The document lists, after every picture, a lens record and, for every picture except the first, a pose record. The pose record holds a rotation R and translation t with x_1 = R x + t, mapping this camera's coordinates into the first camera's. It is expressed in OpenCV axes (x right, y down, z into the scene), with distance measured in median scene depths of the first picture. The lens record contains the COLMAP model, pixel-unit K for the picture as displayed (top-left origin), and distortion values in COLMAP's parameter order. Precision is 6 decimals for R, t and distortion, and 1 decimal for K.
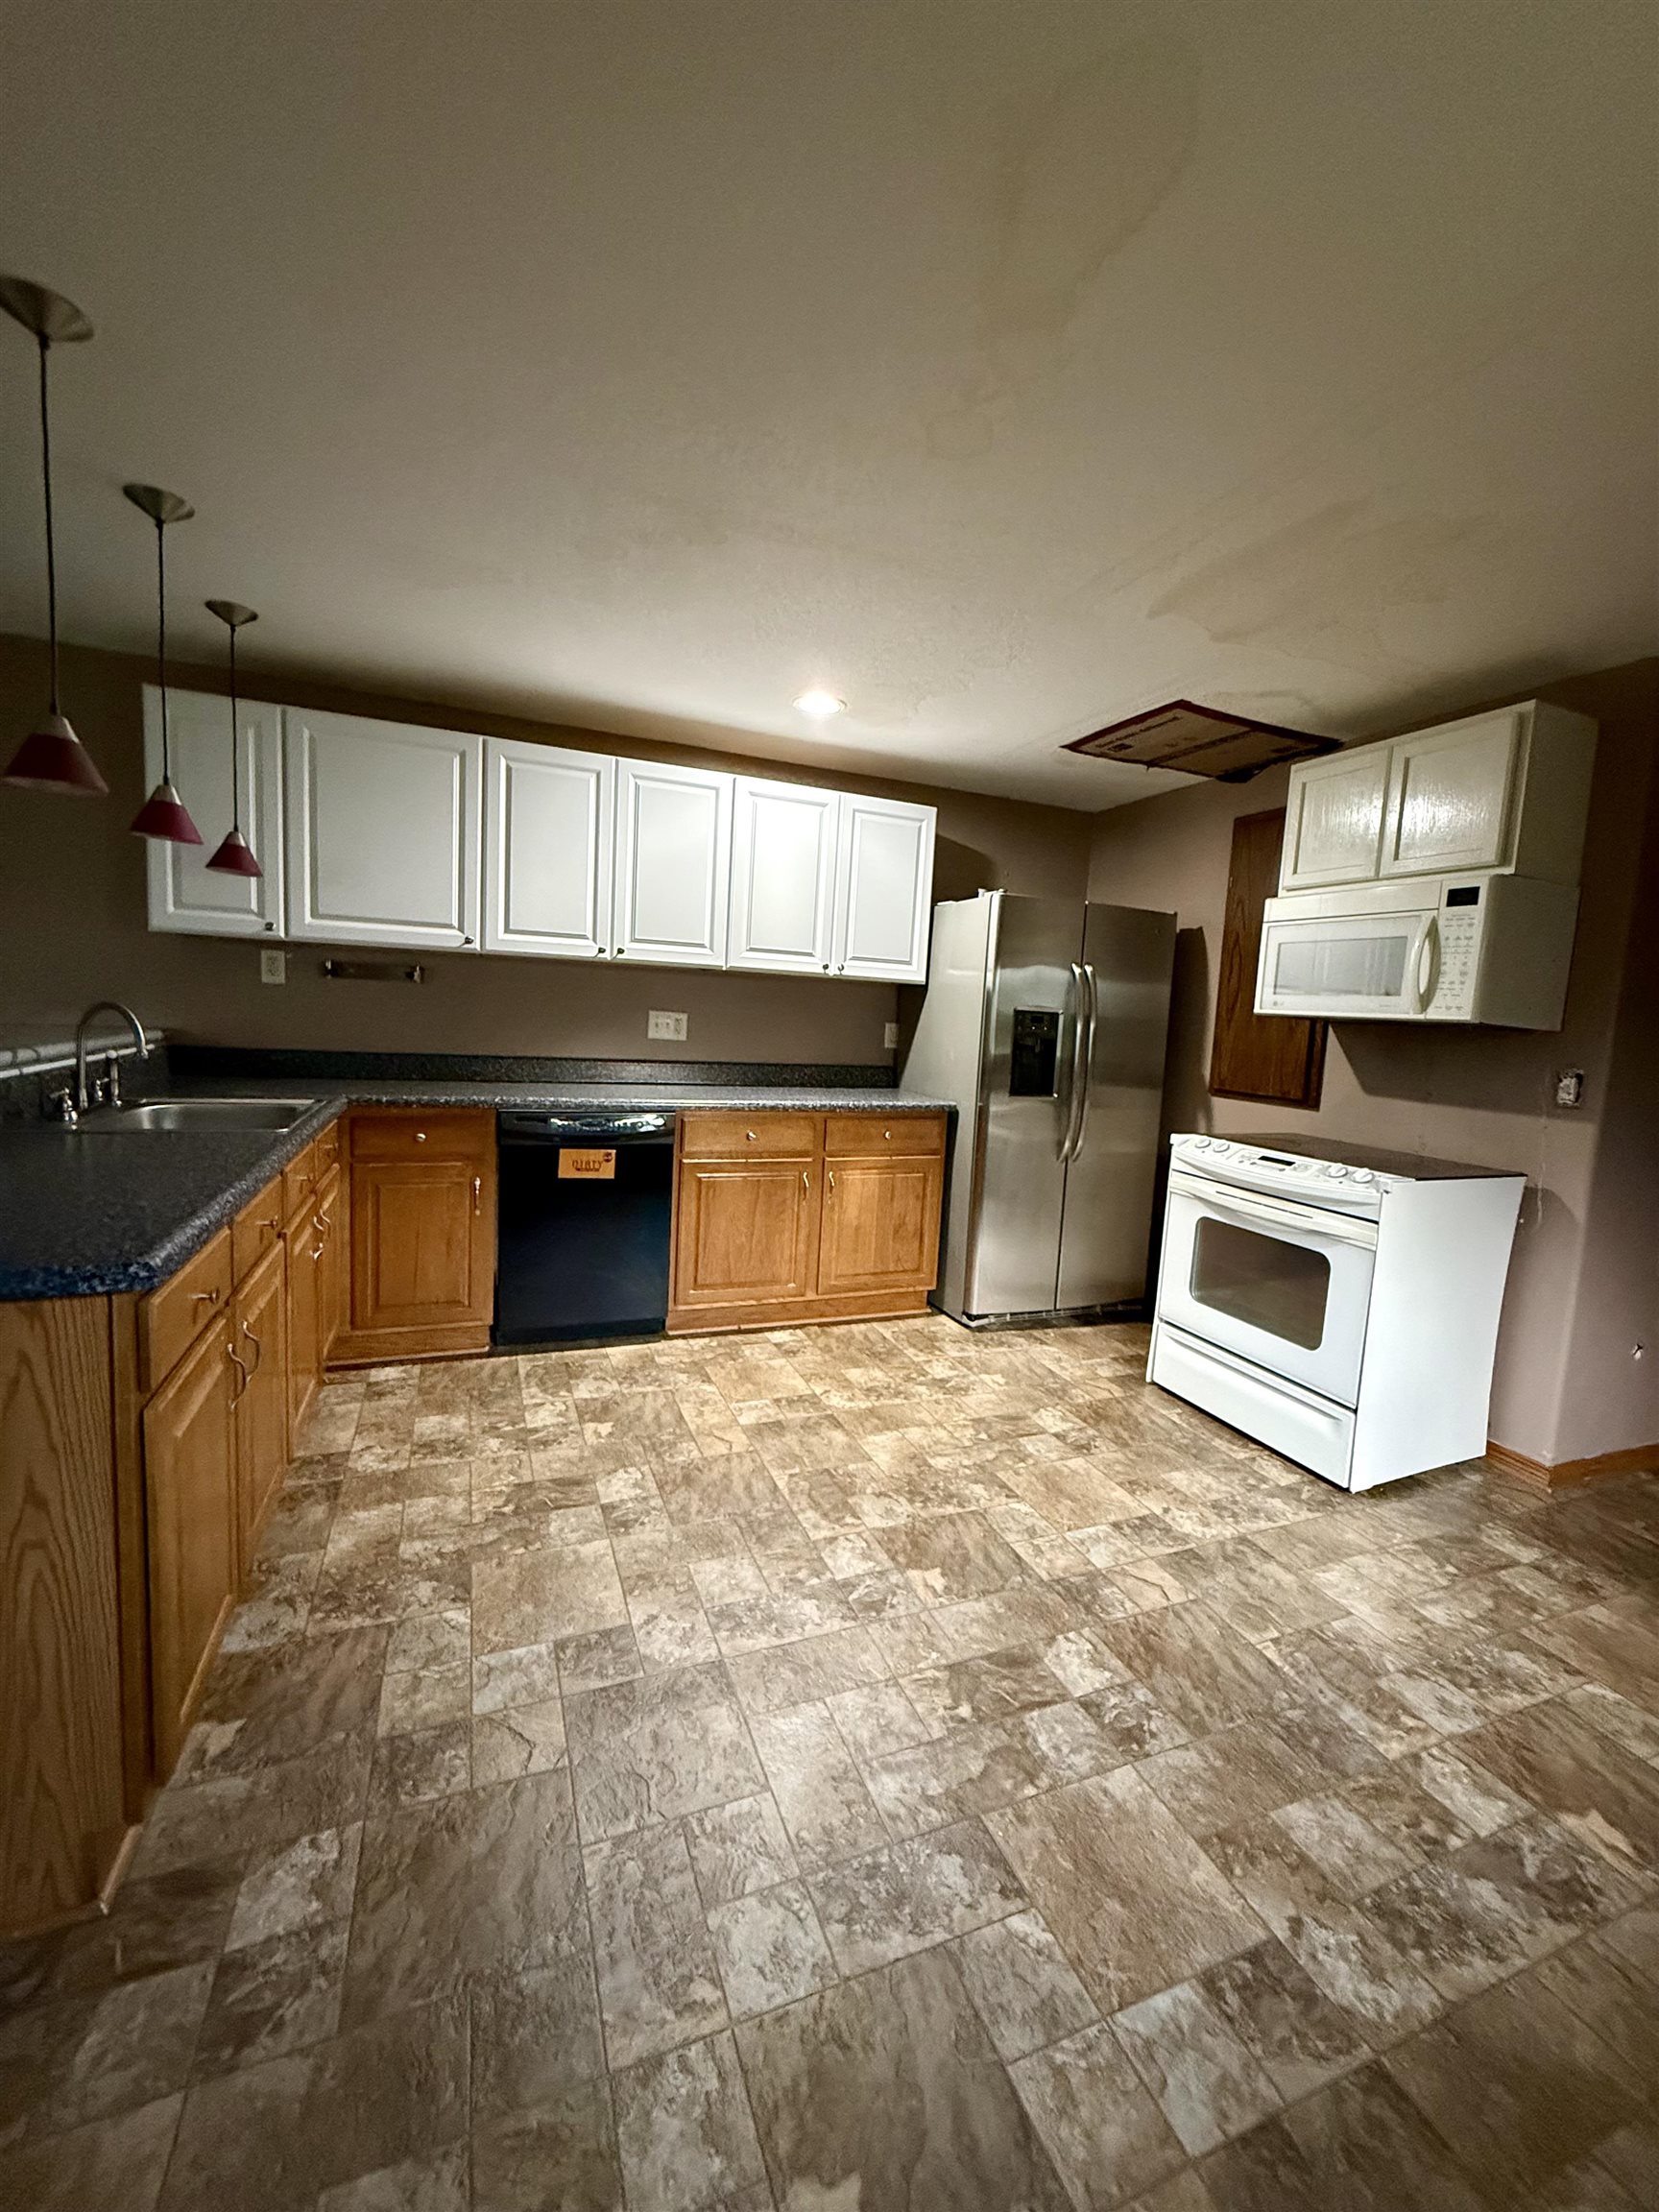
lens RADIAL K [[866.1, 0, 818.0], [0, 866.1, 1110.3], [0, 0, 1]] dist [0.000832, -0.000353]
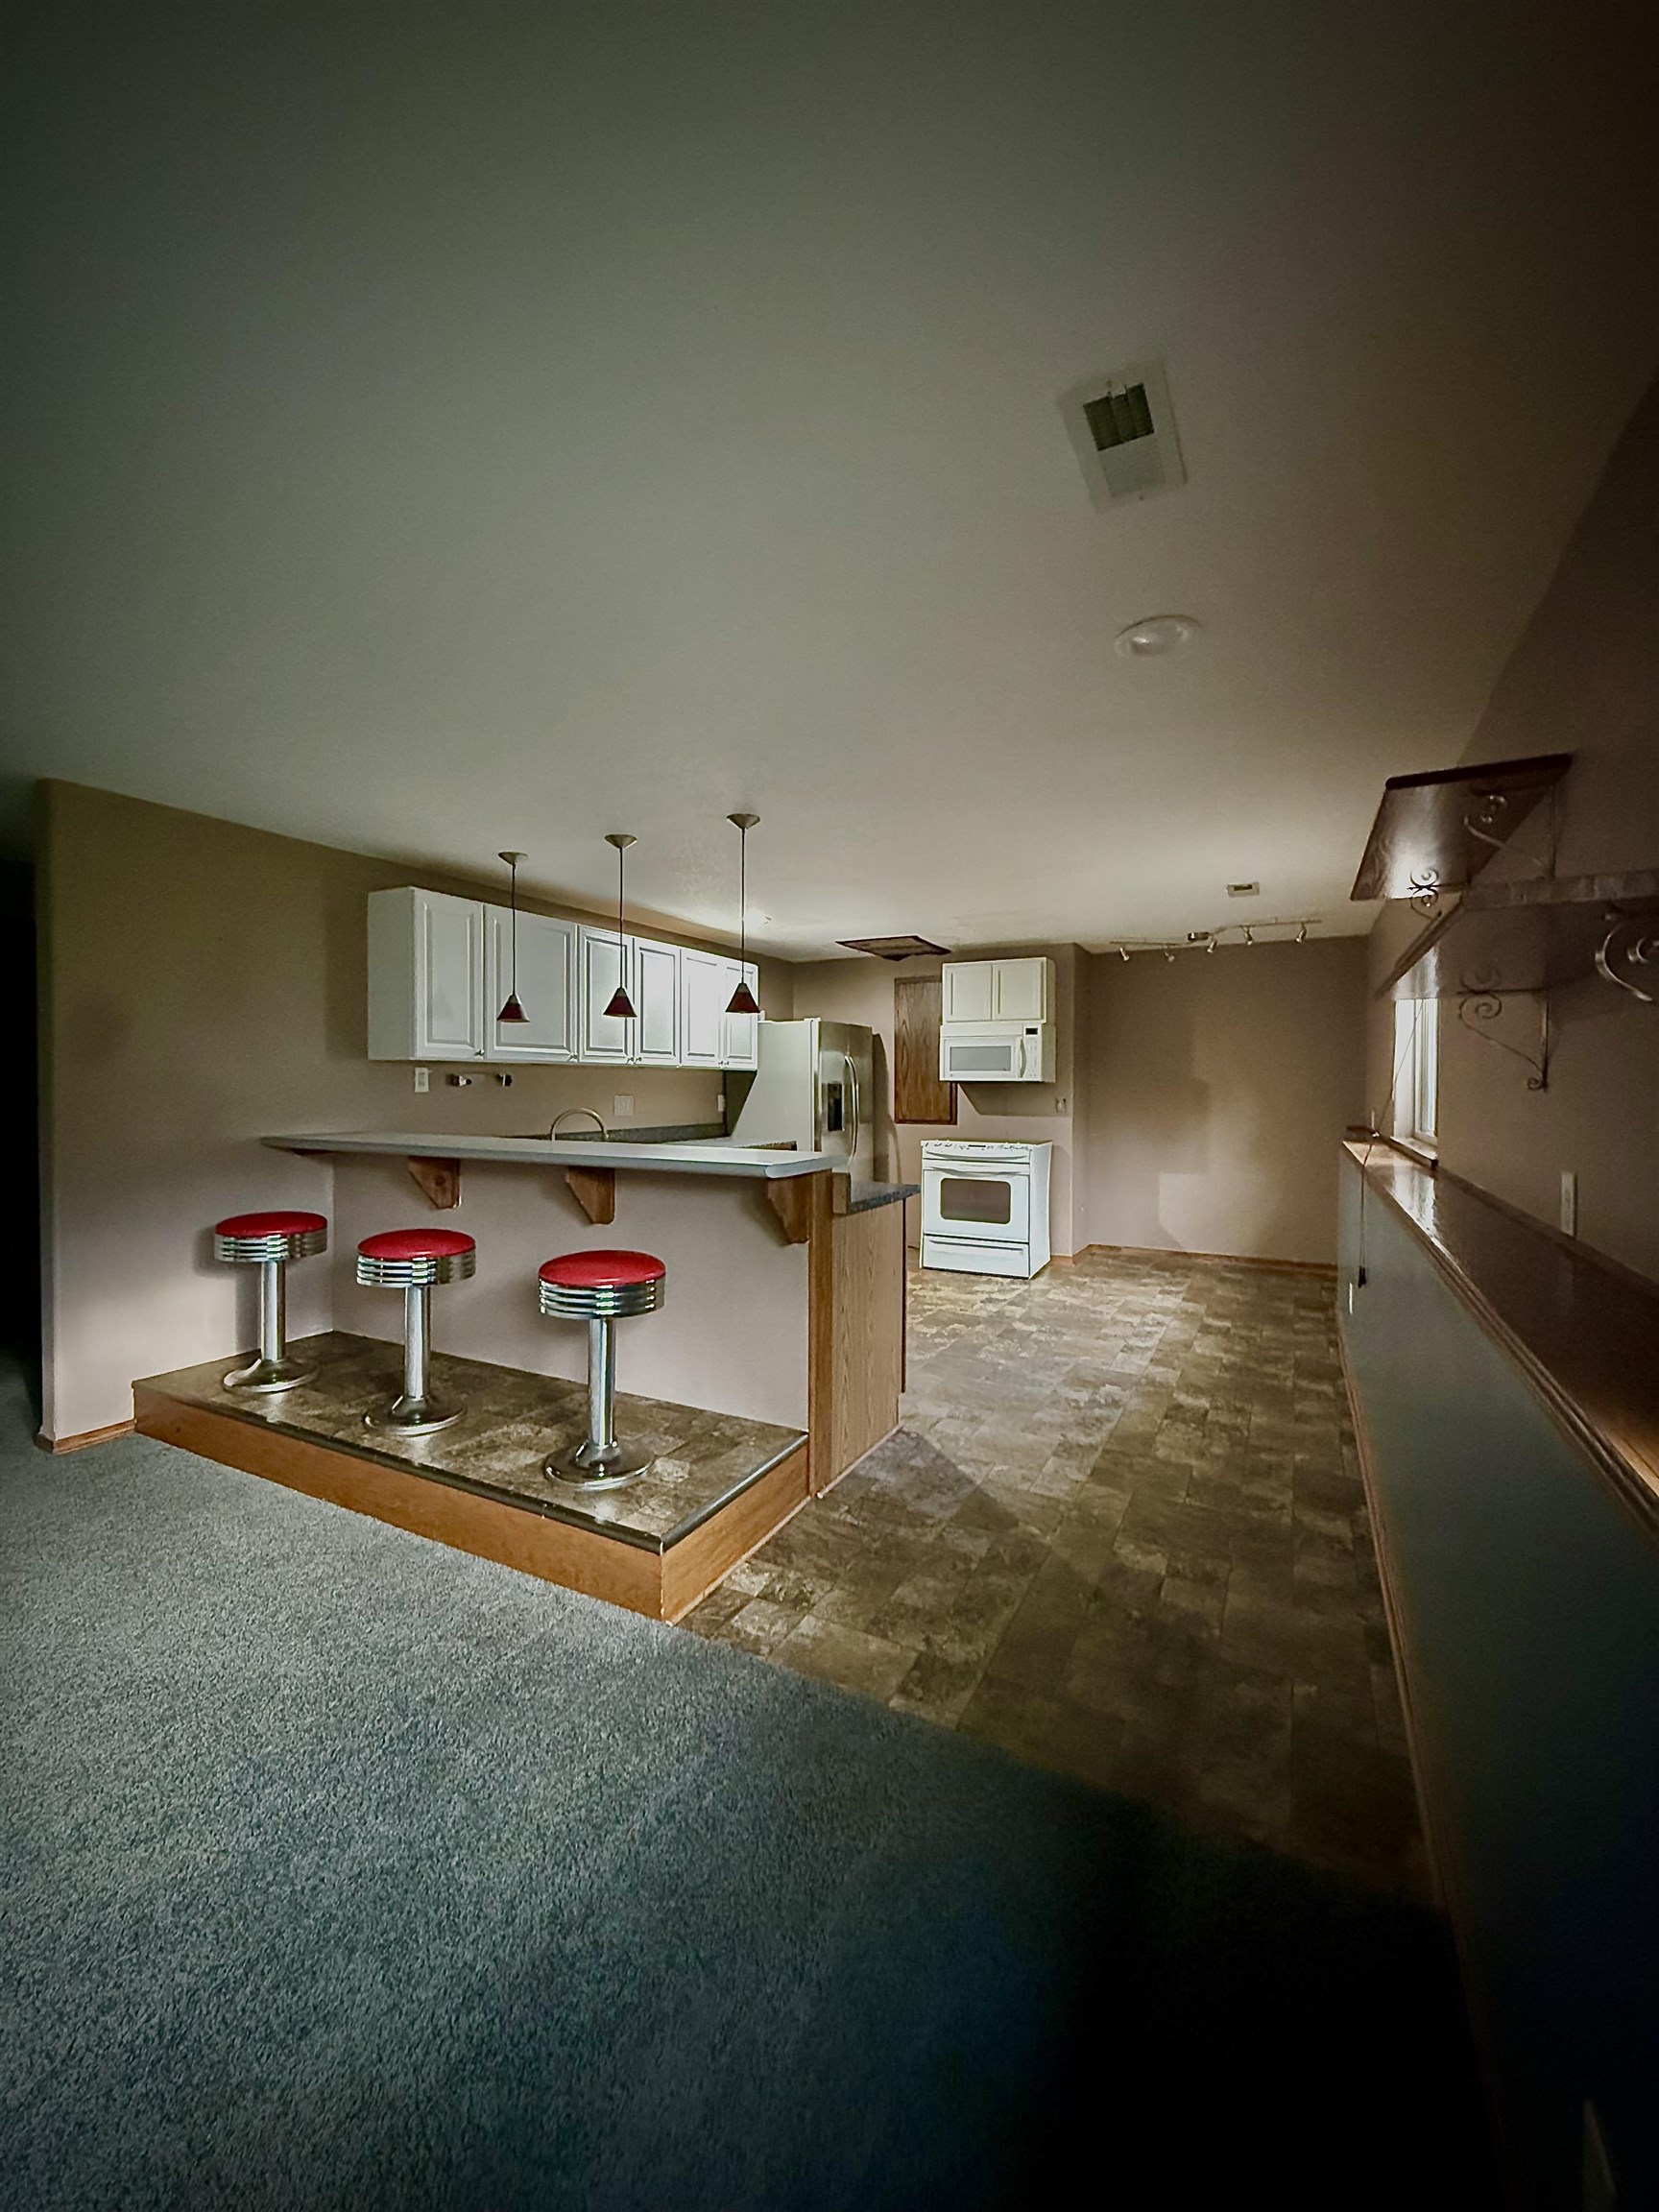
lens RADIAL K [[866.1, 0, 840.6], [0, 866.1, 1092.1], [0, 0, 1]] dist [0.000832, -0.000353]
pose [[0.757752, -0.057753, 0.649982, -0.863541], [0.117039, 0.991952, -0.048306, -0.008292], [-0.641961, 0.112677, 0.758413, -0.349962]]
